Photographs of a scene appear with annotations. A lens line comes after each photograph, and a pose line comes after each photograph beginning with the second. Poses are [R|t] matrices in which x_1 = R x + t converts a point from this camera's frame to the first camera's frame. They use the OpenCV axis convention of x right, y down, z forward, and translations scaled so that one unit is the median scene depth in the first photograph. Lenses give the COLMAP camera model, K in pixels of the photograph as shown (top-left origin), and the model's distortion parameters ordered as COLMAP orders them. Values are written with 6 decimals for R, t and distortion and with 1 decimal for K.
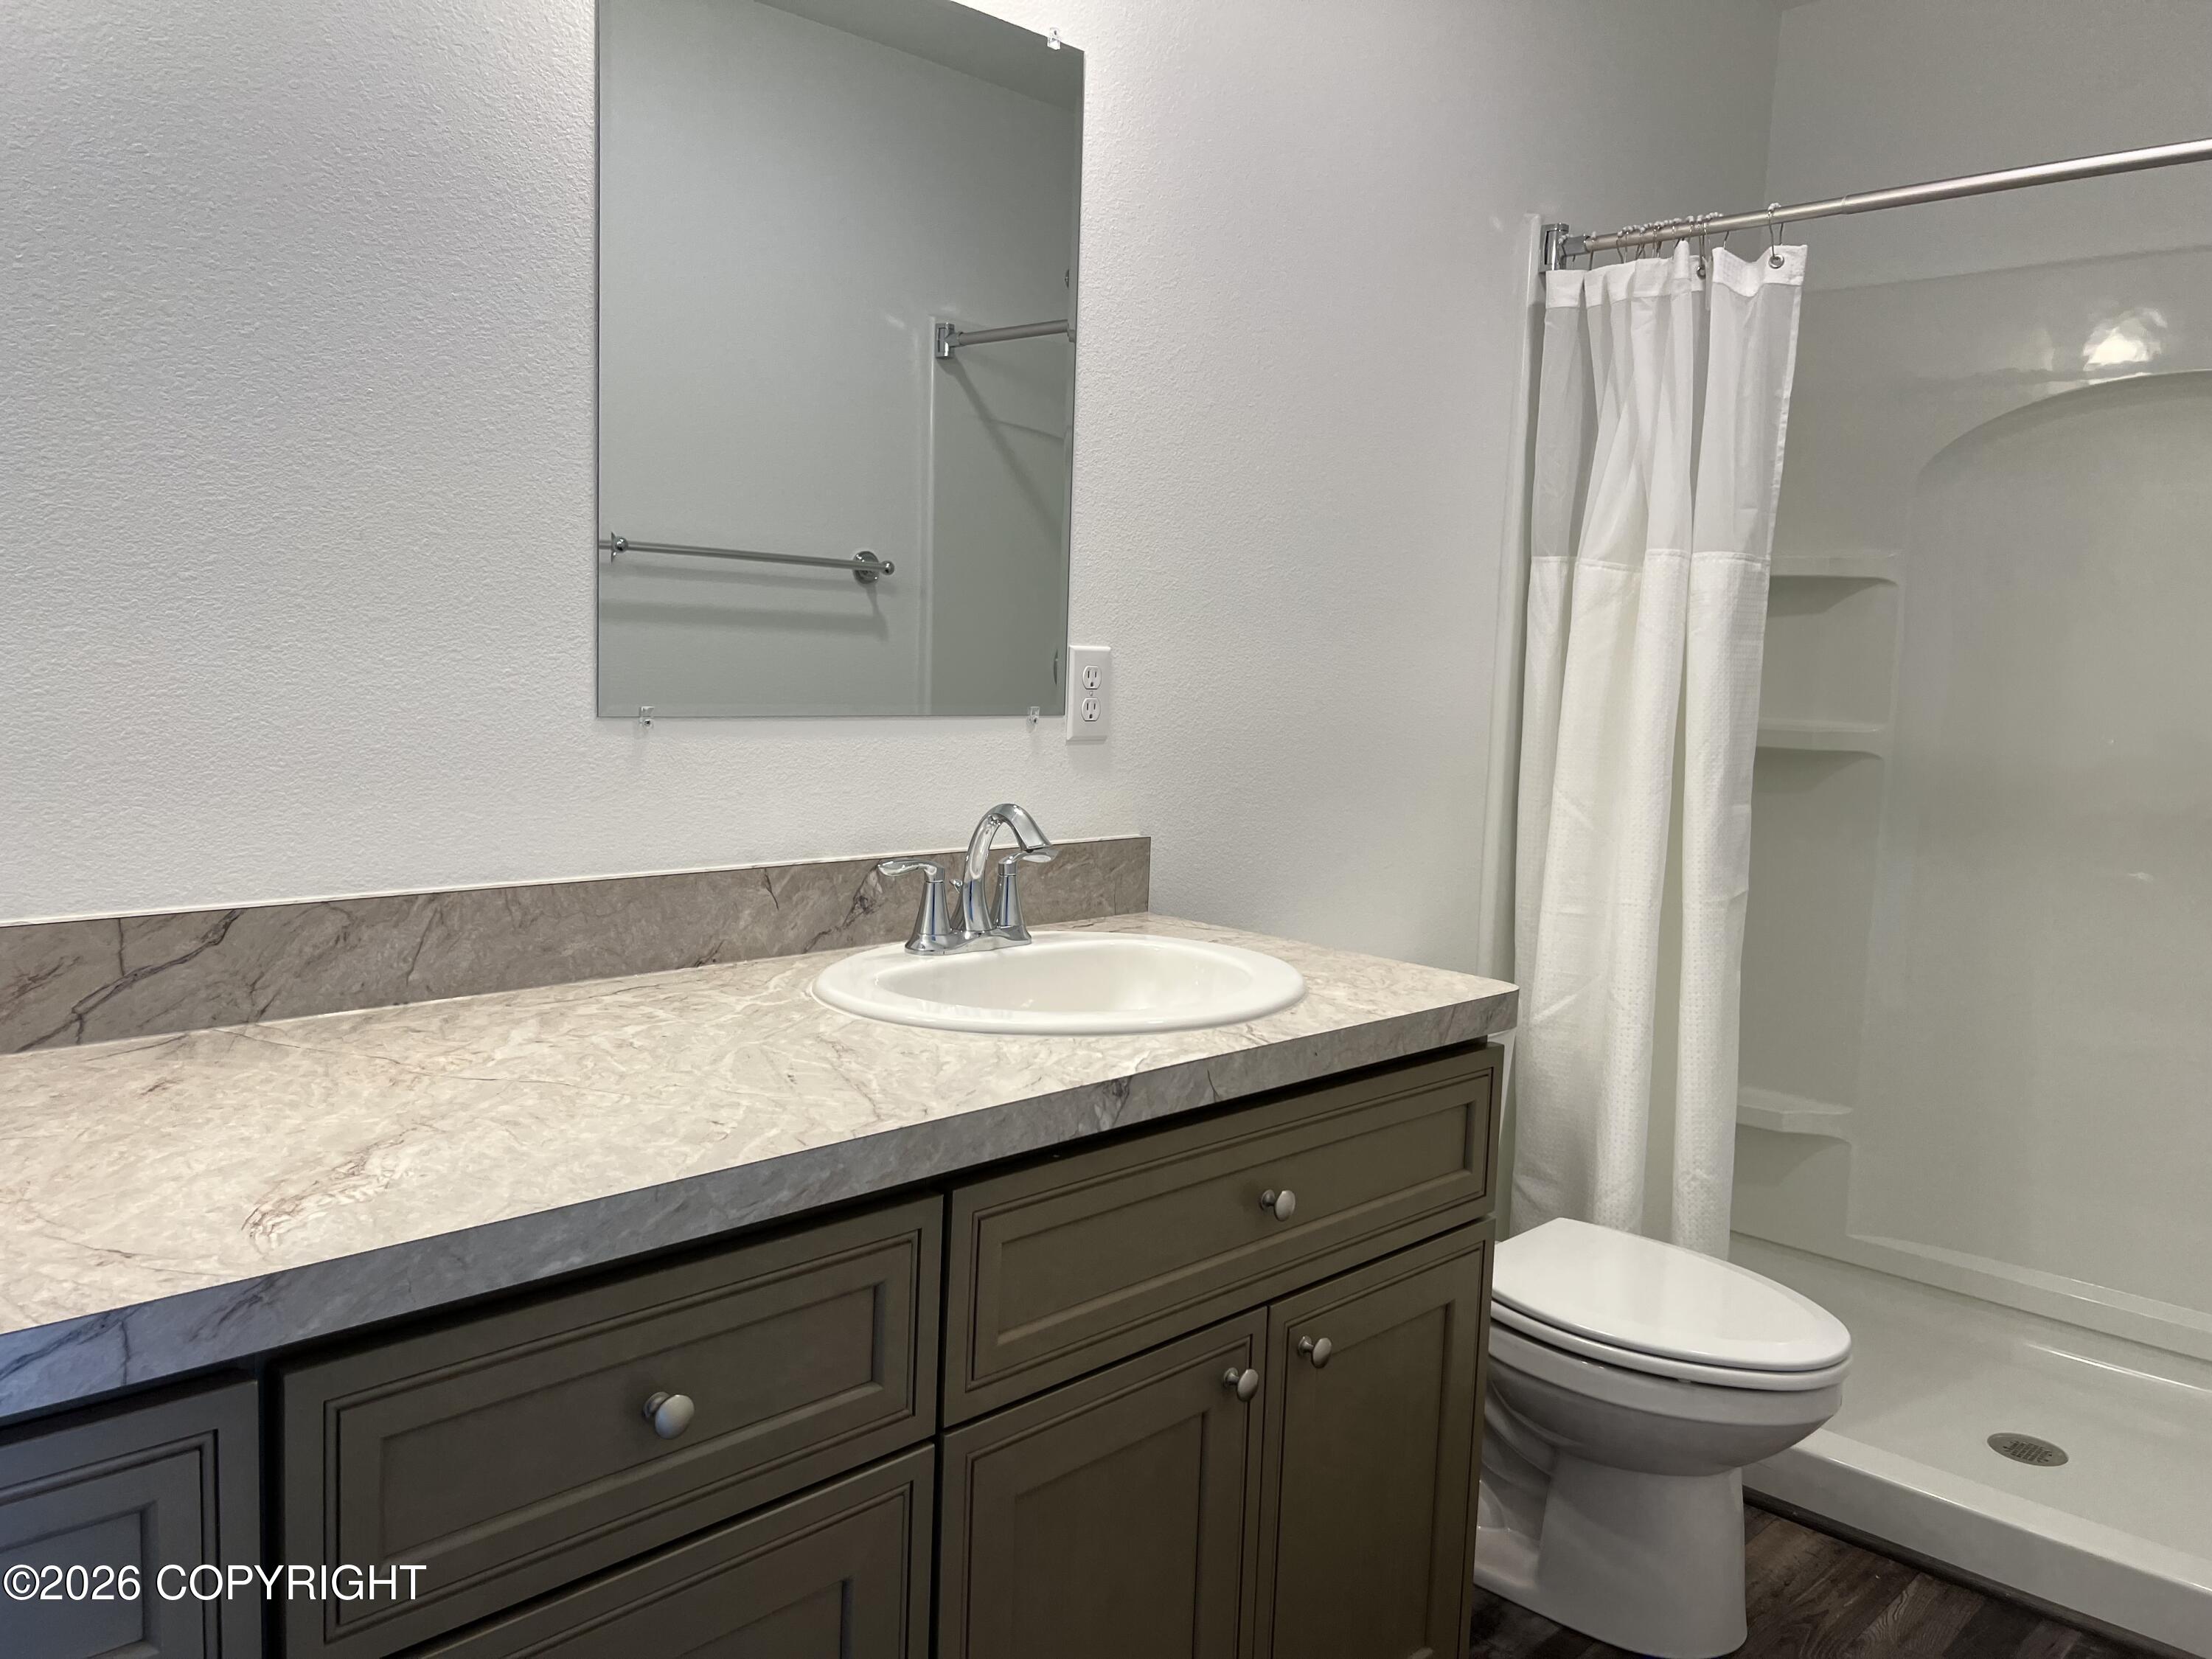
lens RADIAL K [[1640.0, 0, 1118.1], [0, 1640.0, 811.5], [0, 0, 1]] dist [0.050826, -0.065497]
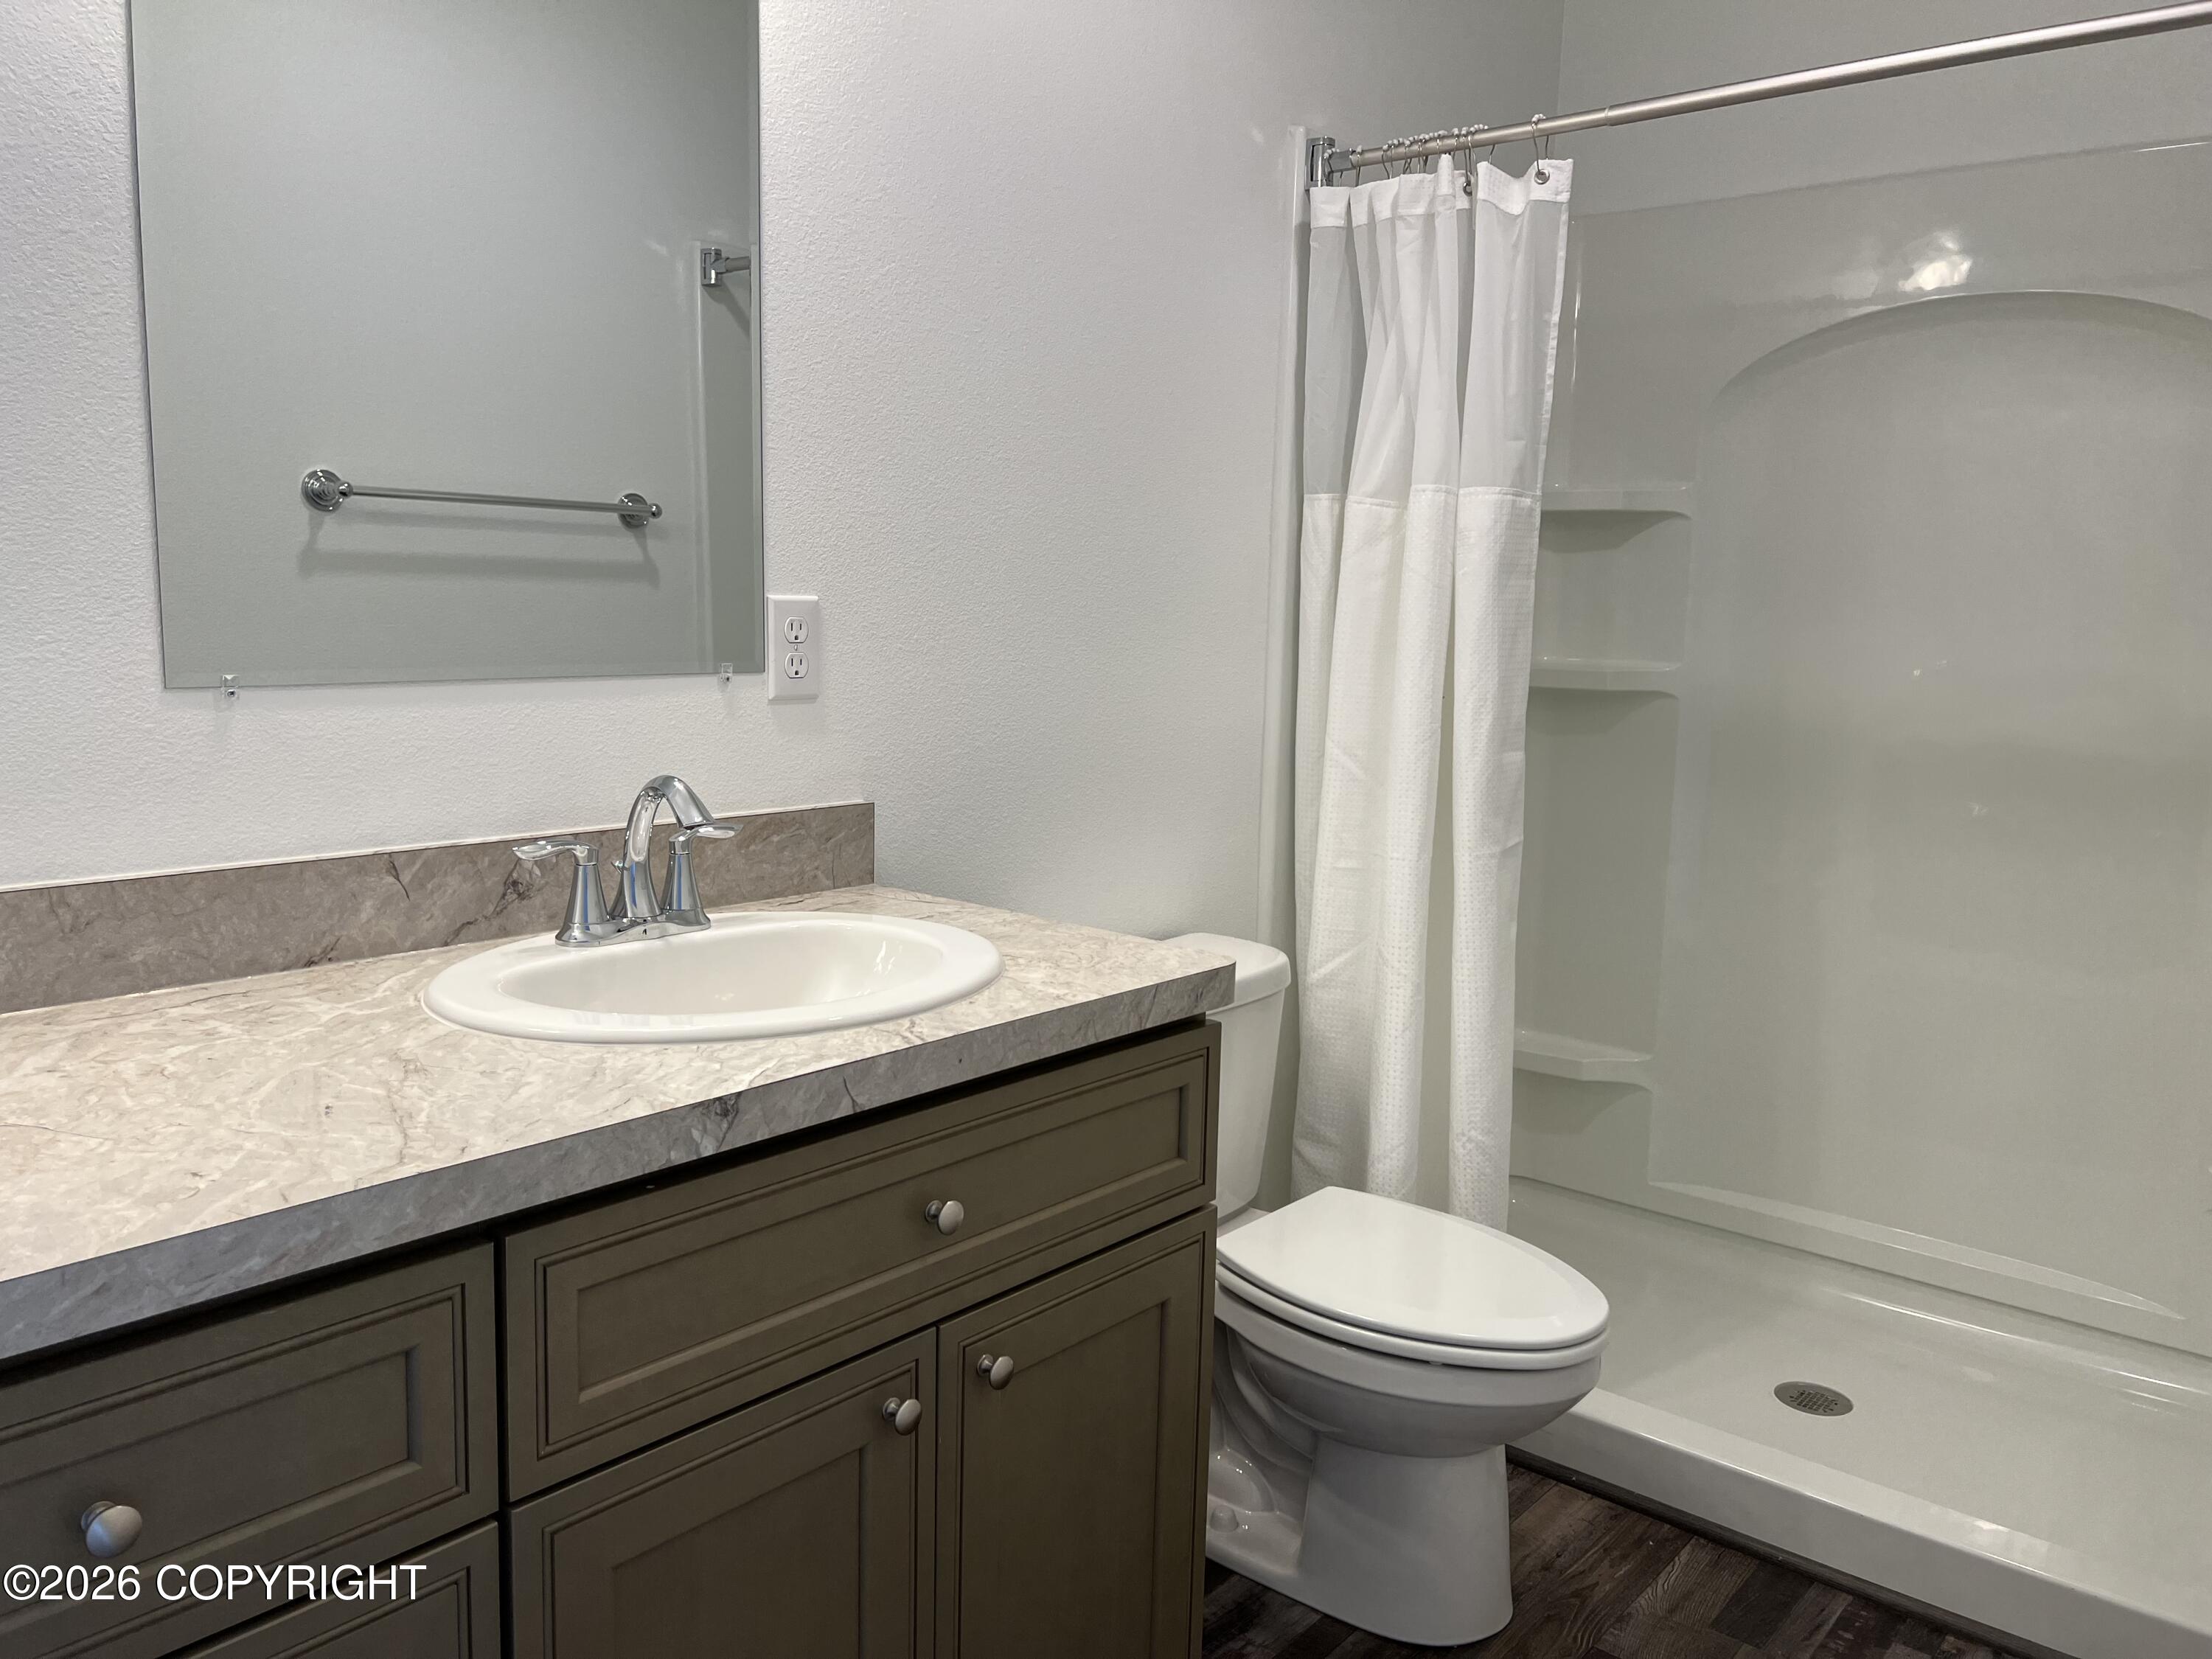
lens RADIAL K [[1640.0, 0, 1107.9], [0, 1640.0, 812.5], [0, 0, 1]] dist [0.050826, -0.065497]
pose [[0.997864, -0.022234, 0.061428, 0.097387], [0.019973, 0.999109, 0.037171, -0.010939], [-0.062200, -0.035865, 0.997419, 0.069509]]
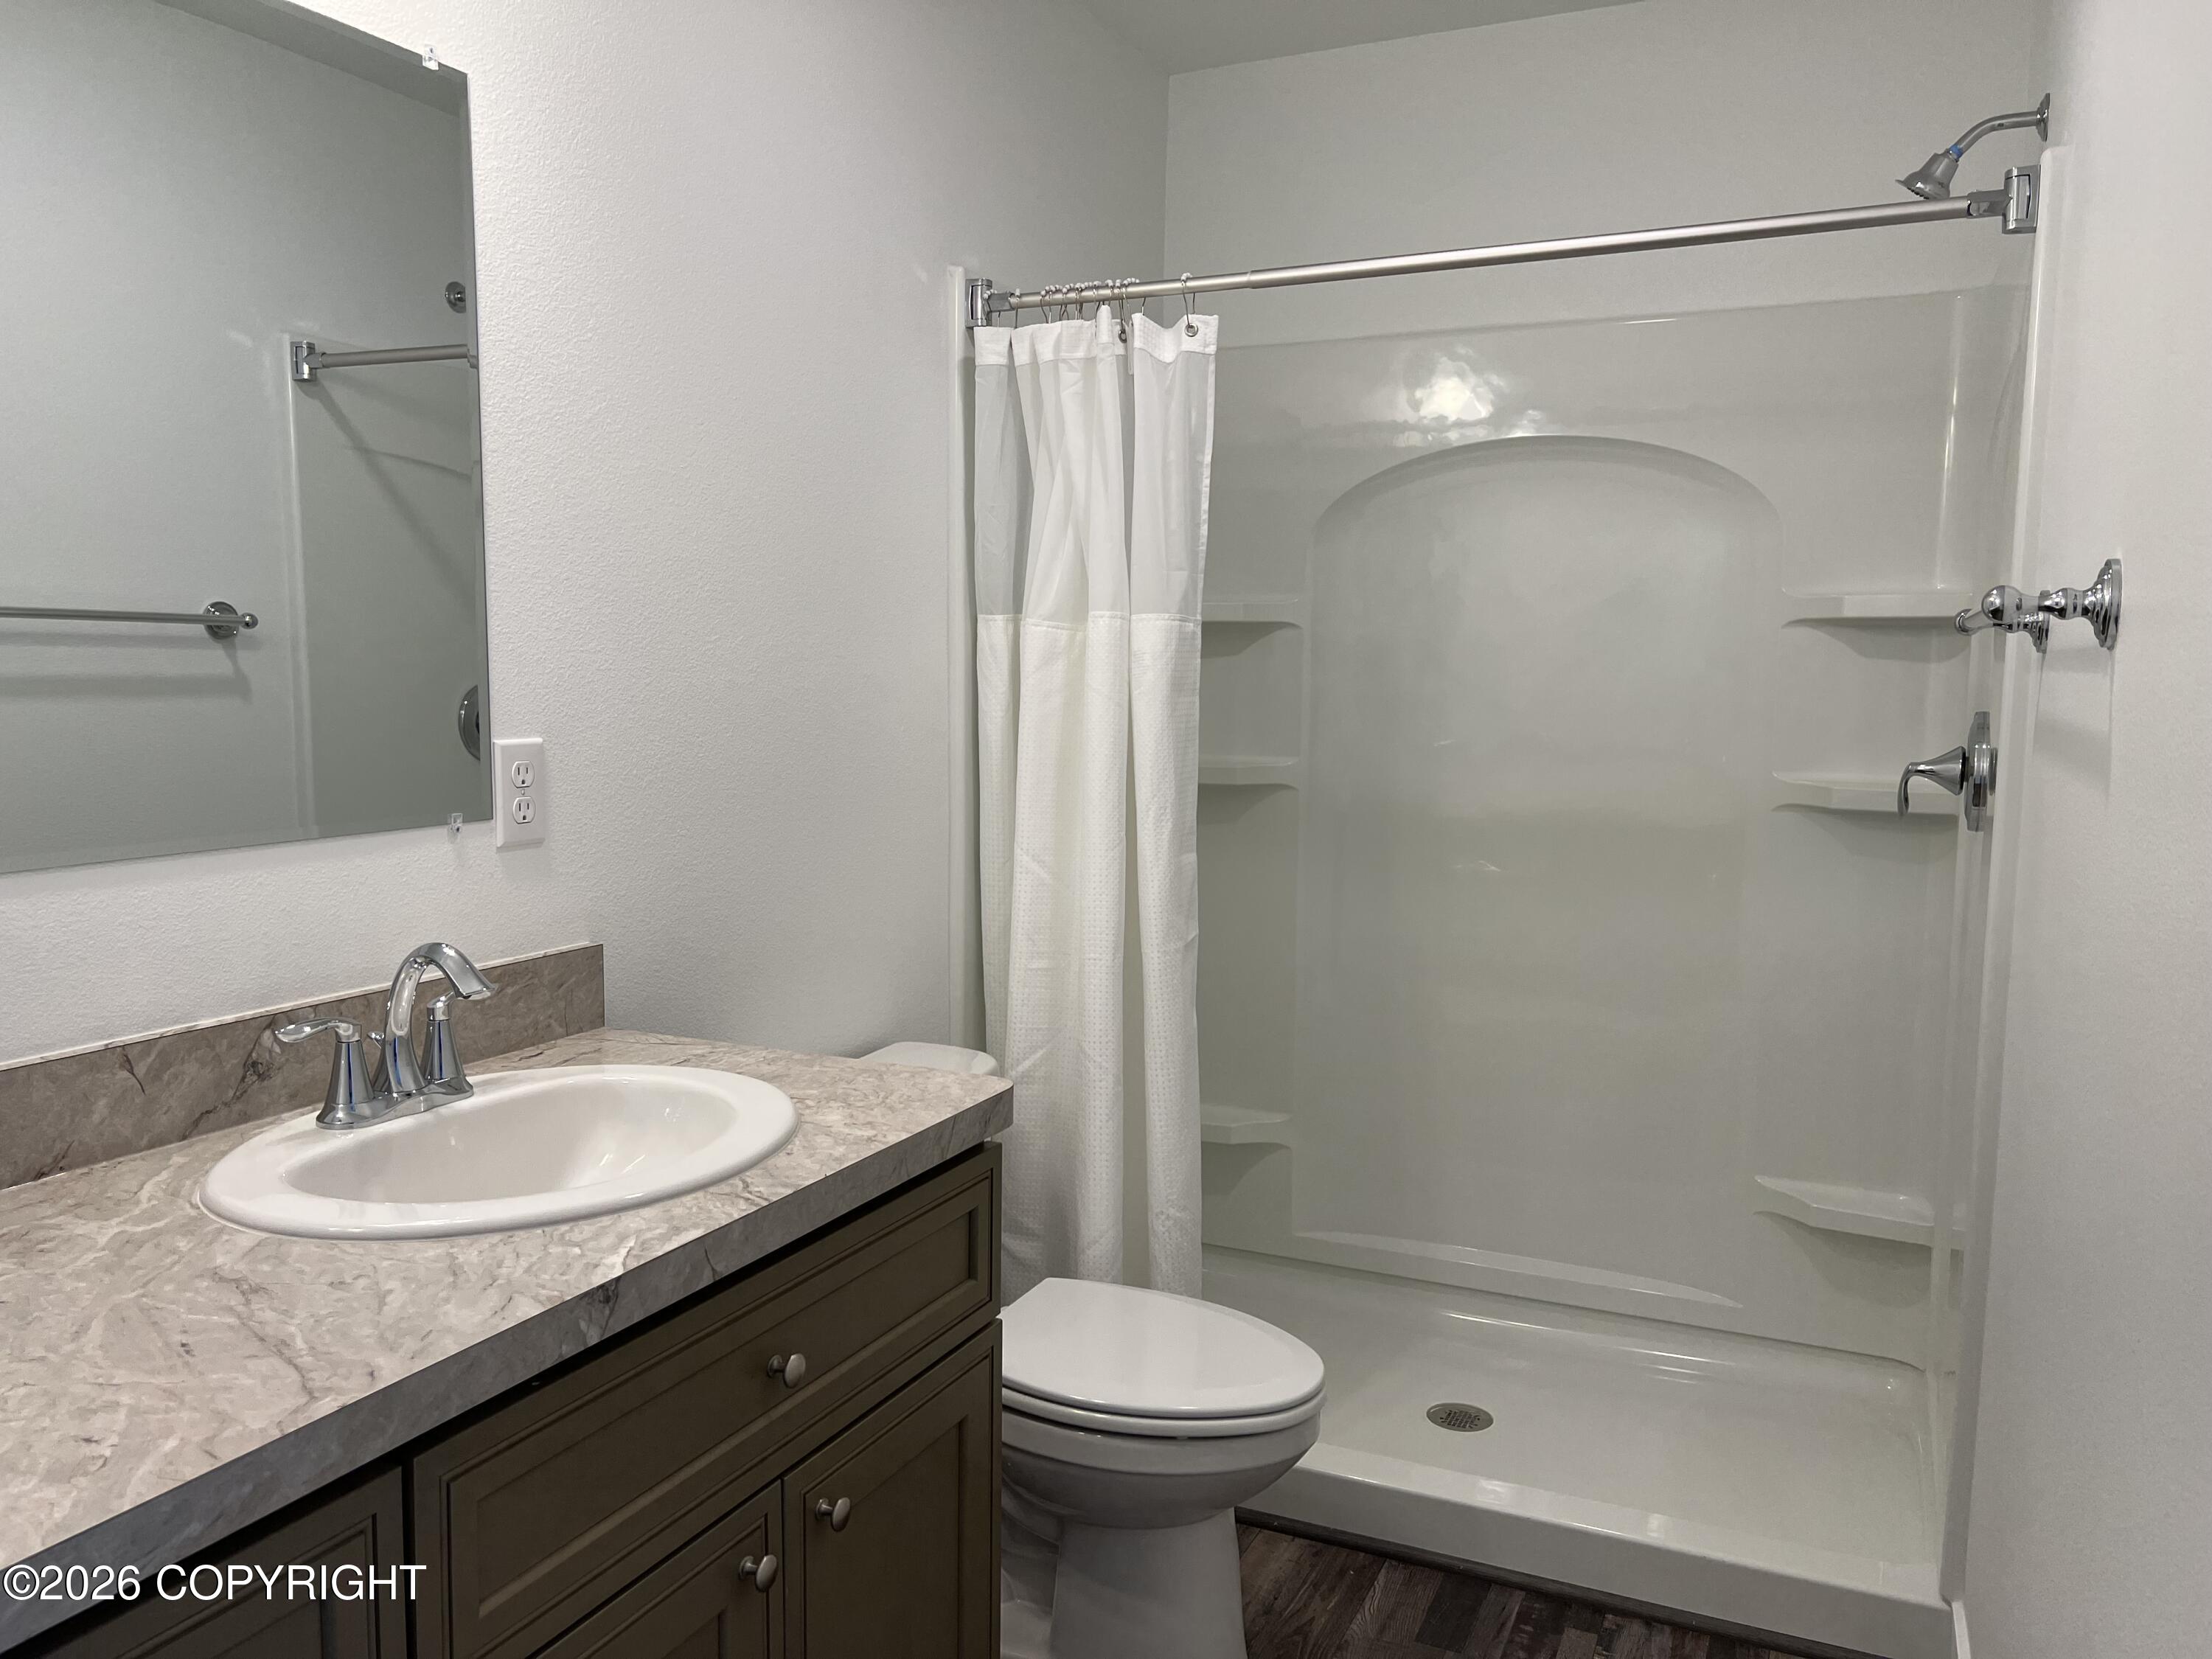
lens RADIAL K [[1640.0, 0, 1093.8], [0, 1640.0, 837.0], [0, 0, 1]] dist [0.050826, -0.065497]
pose [[0.944350, -0.062948, 0.322863, -0.014340], [0.058572, 0.998012, 0.023263, -0.050086], [-0.323686, -0.003058, 0.946160, 0.050173]]
